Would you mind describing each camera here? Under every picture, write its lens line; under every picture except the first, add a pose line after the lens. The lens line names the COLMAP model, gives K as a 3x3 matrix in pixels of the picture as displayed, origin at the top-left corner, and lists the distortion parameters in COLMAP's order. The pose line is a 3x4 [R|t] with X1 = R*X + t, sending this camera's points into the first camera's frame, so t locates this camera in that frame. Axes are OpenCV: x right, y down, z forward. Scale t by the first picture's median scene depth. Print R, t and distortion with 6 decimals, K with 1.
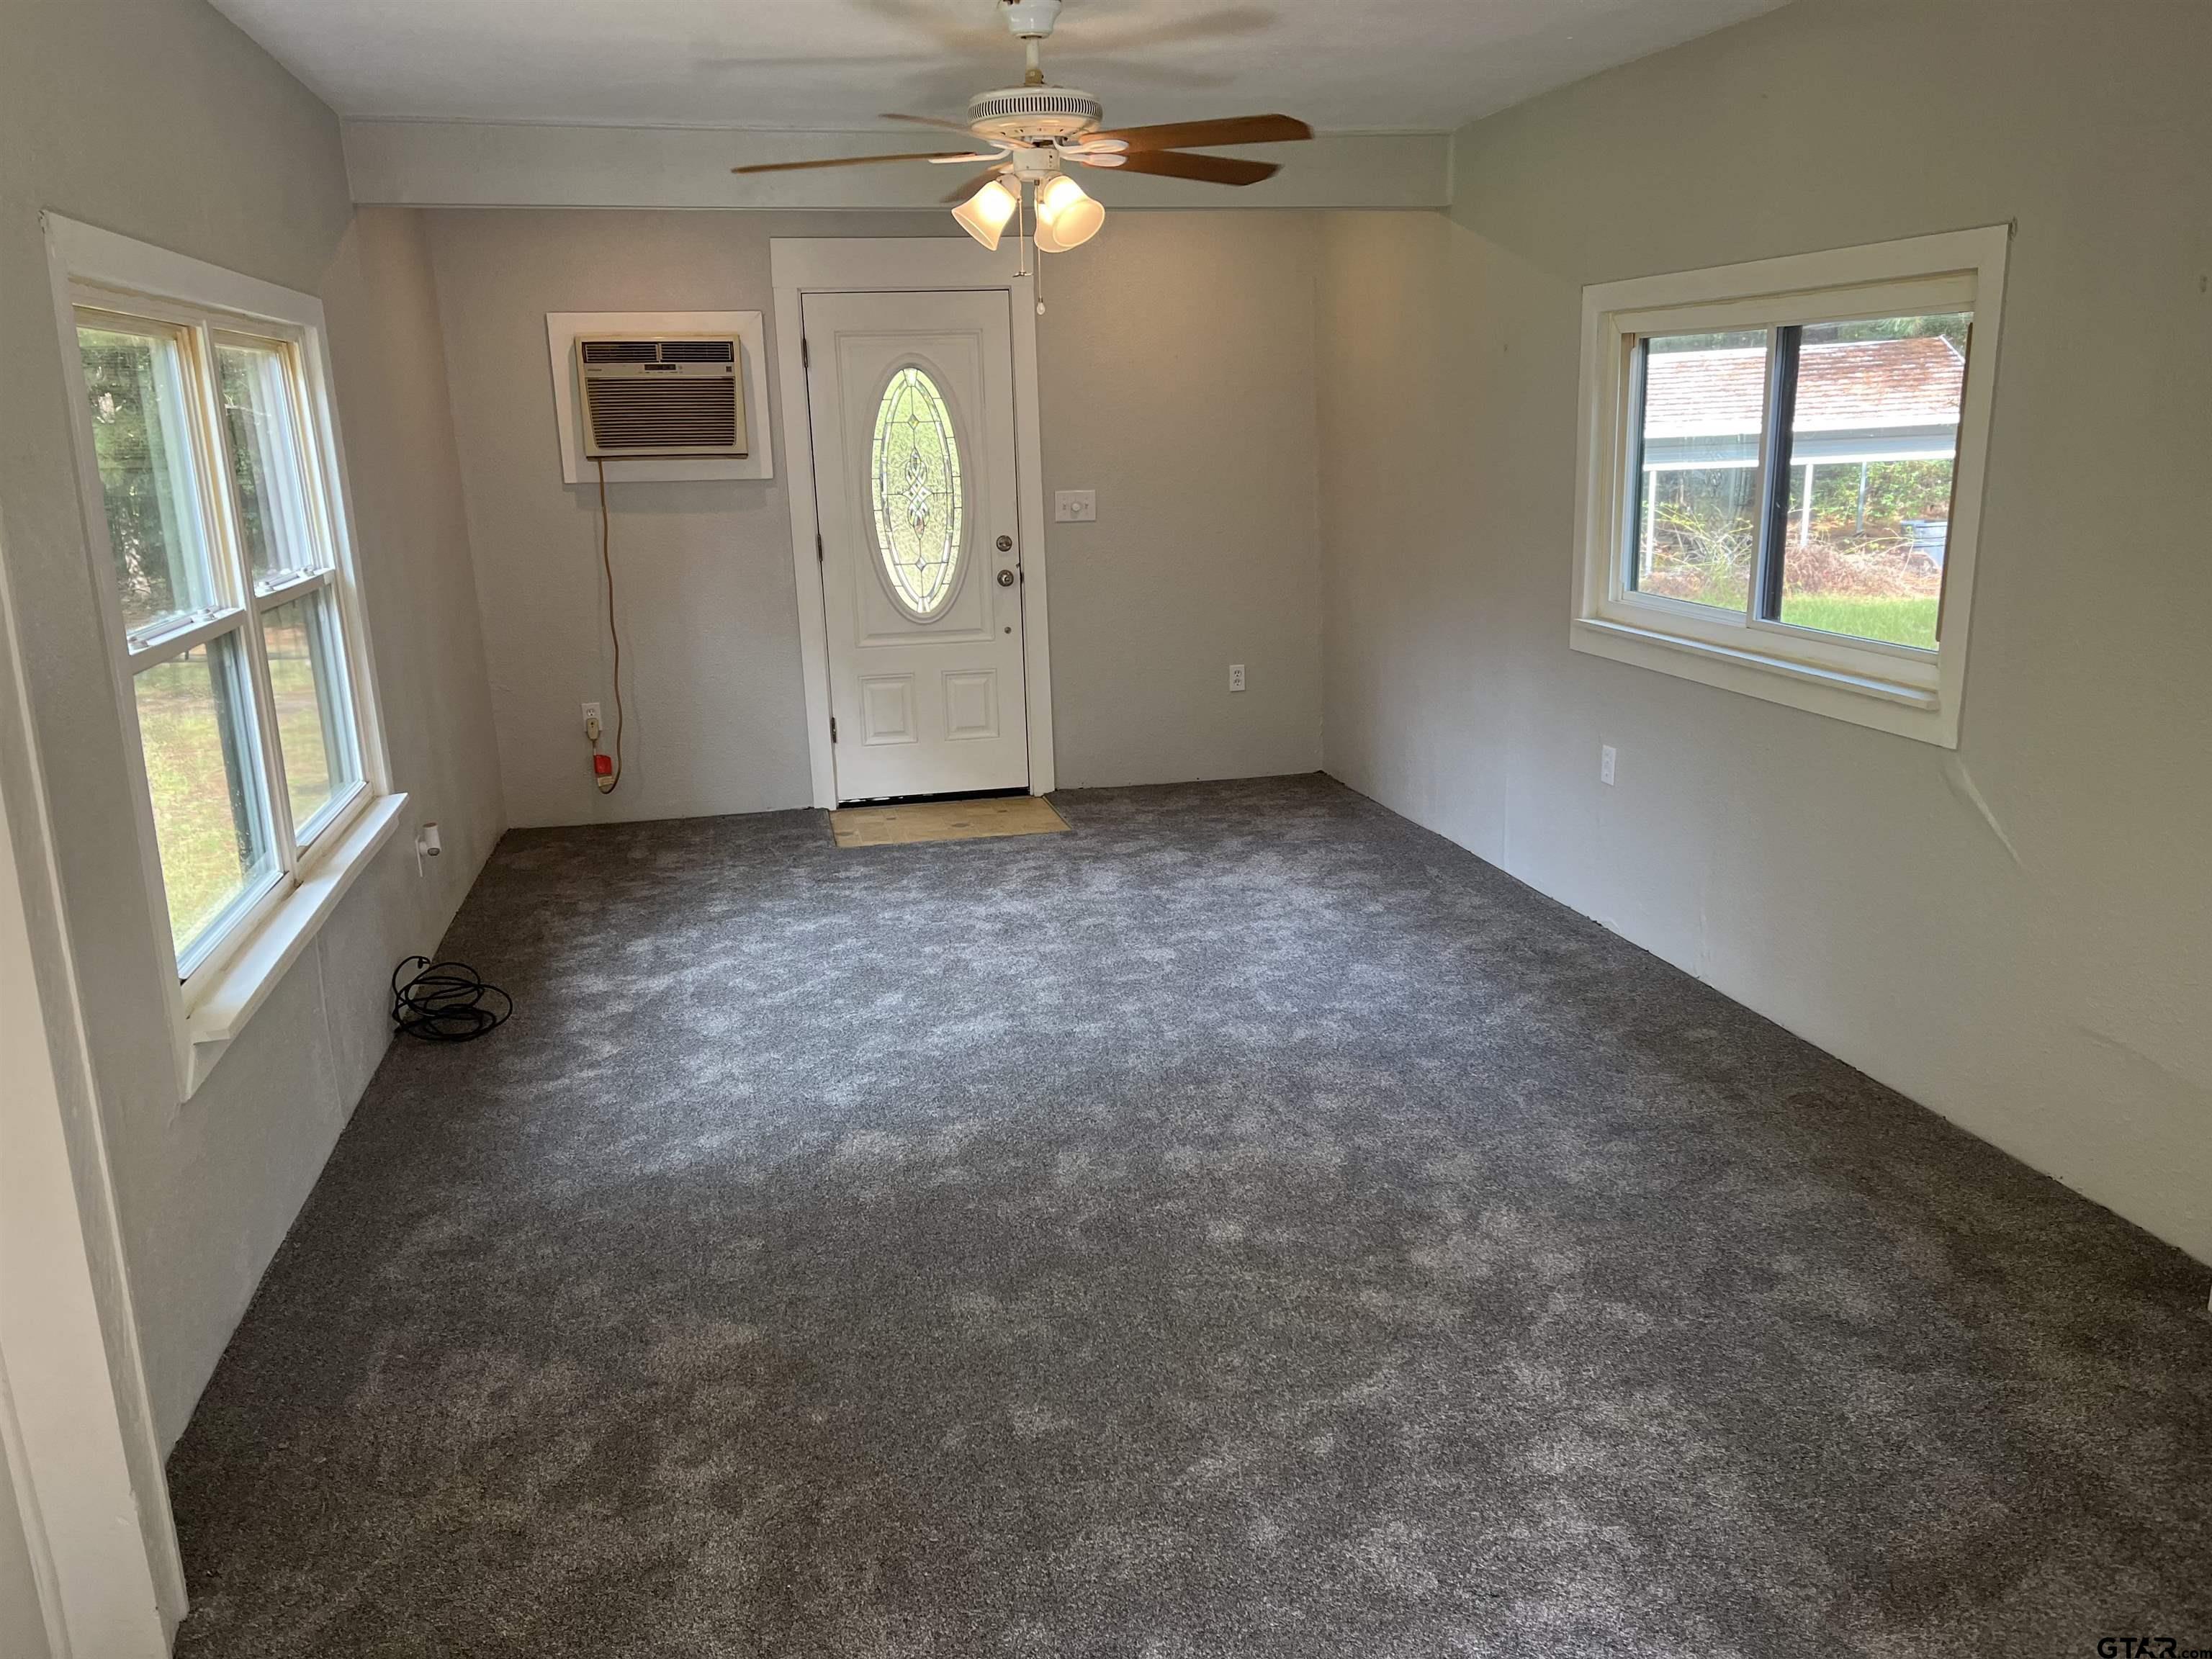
lens RADIAL K [[1673.9, 0, 1095.2], [0, 1673.9, 816.5], [0, 0, 1]] dist [0.037773, -0.065511]
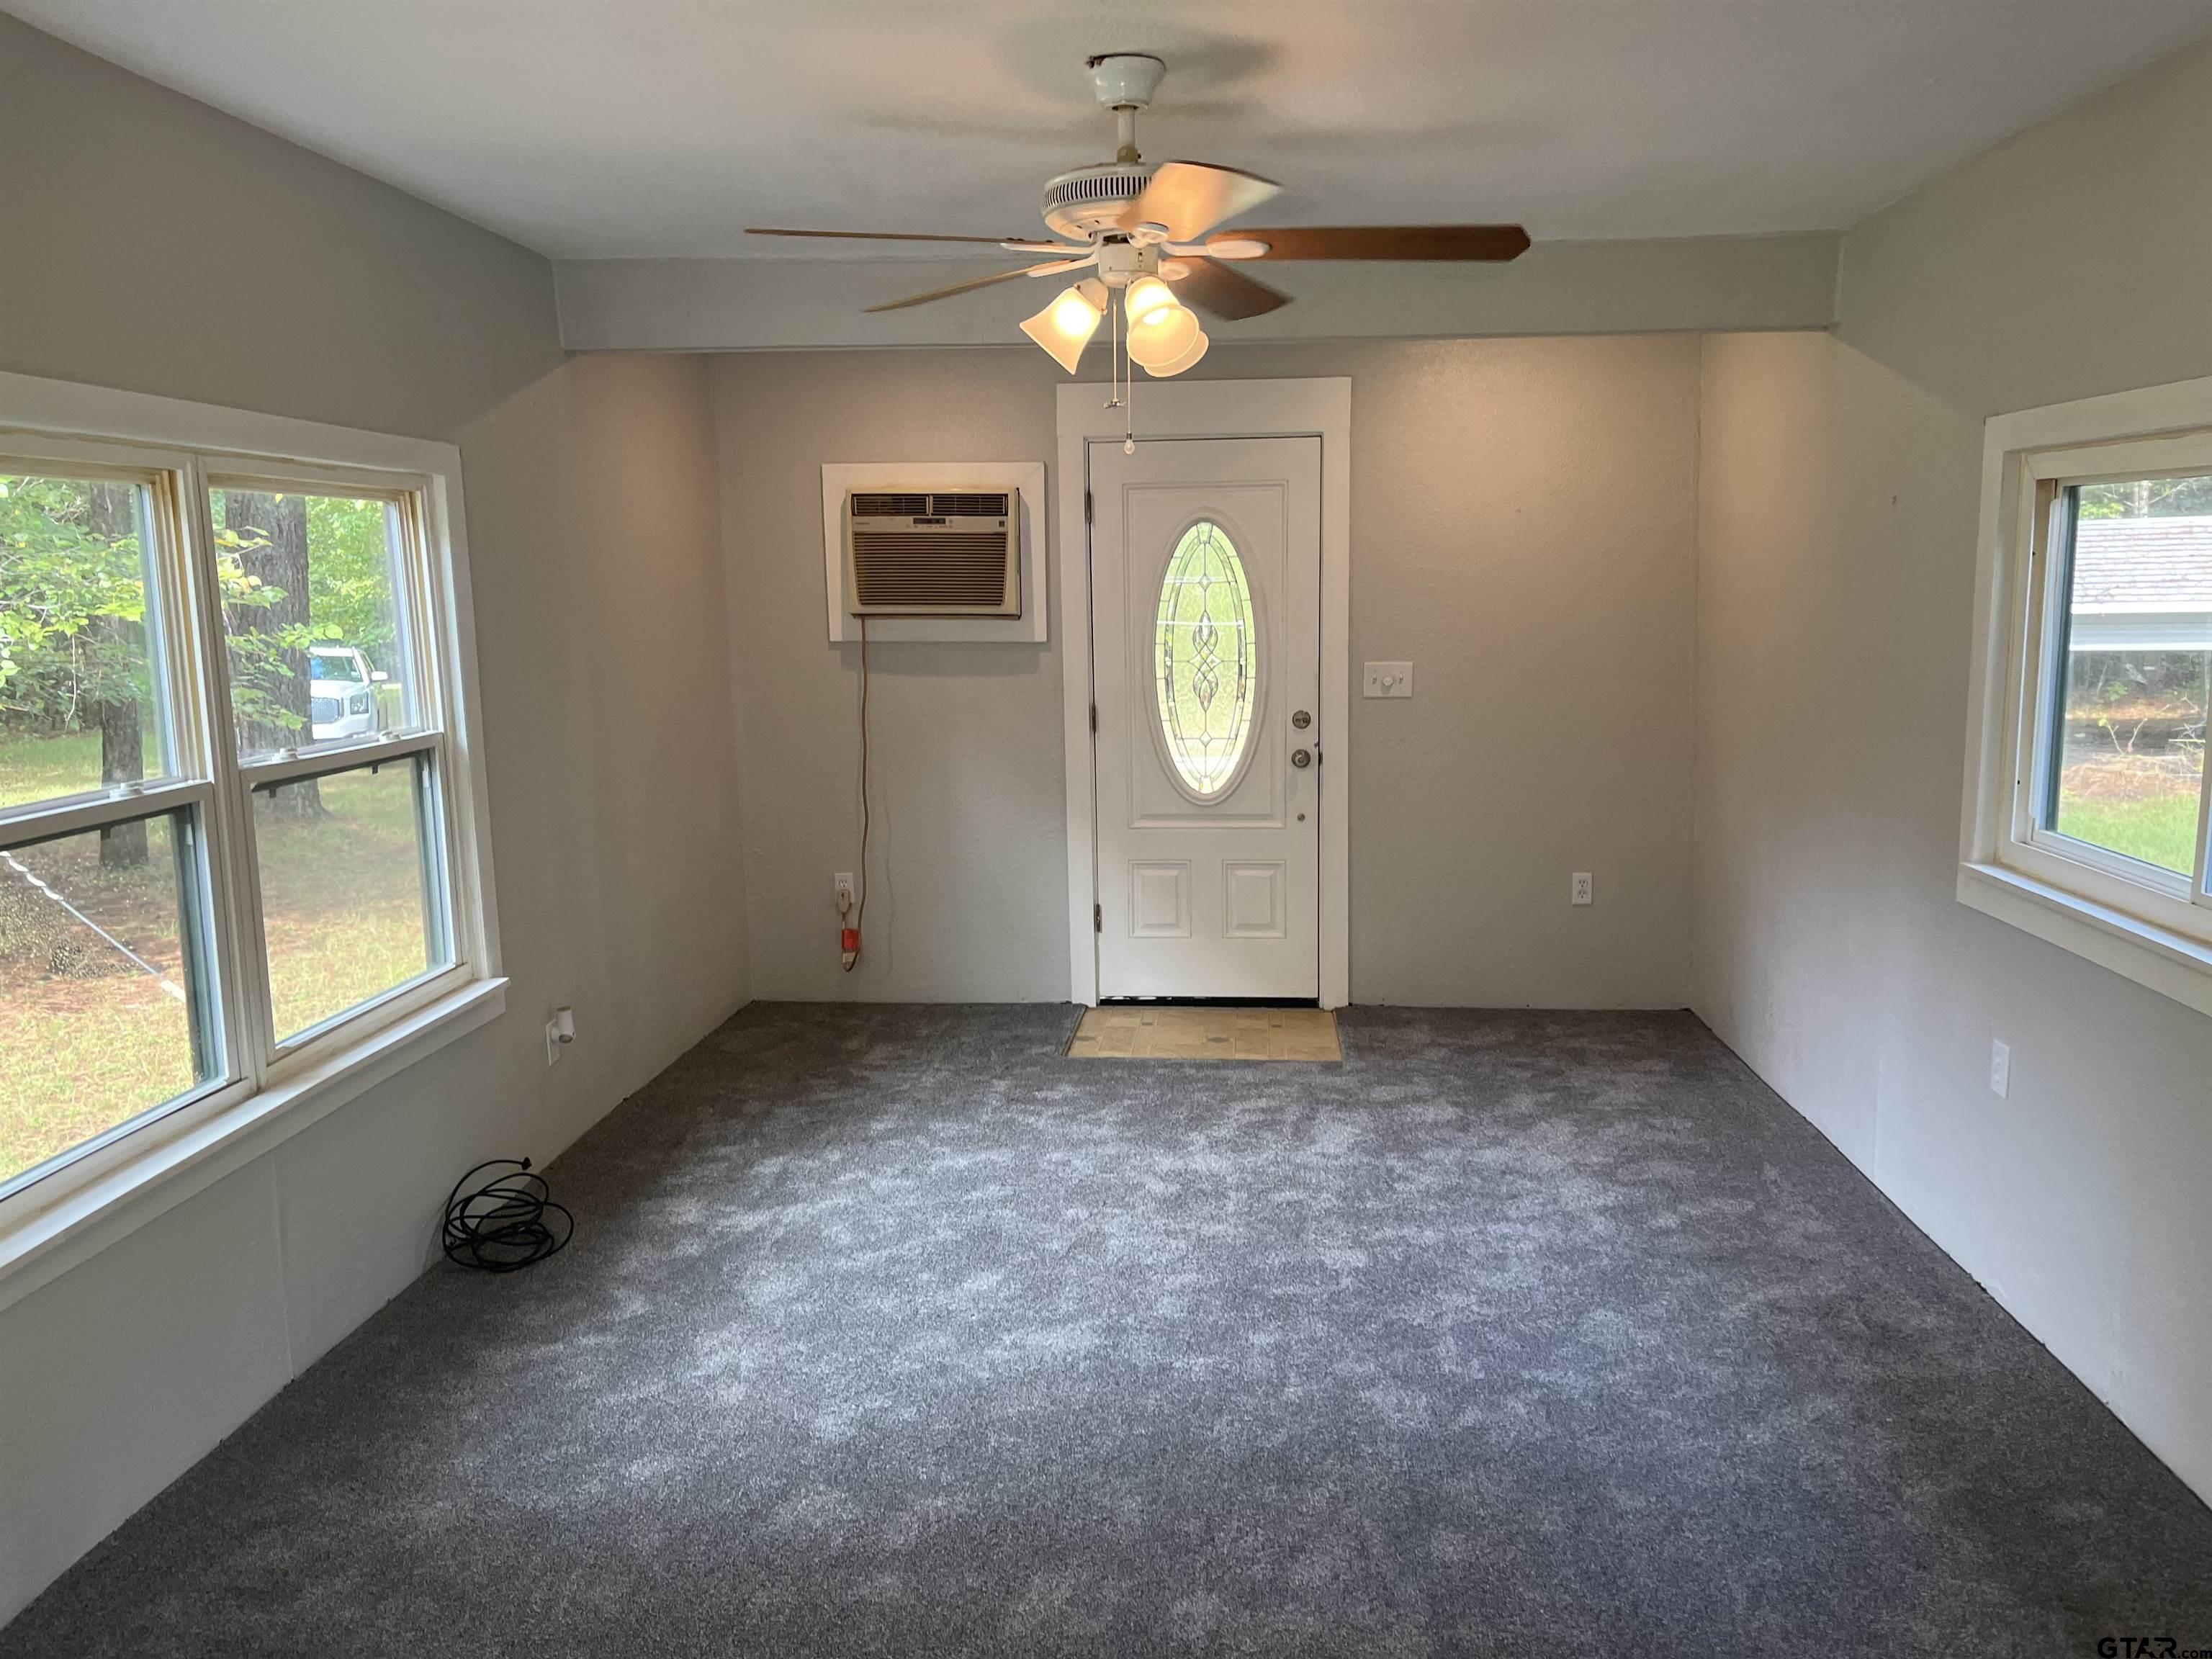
lens RADIAL K [[1673.9, 0, 1106.4], [0, 1673.9, 827.5], [0, 0, 1]] dist [0.037773, -0.065511]
pose [[0.956490, 0.056682, -0.286207, 0.138178], [-0.079957, 0.994317, -0.070292, -0.051120], [0.280596, 0.090118, 0.955586, 0.193533]]
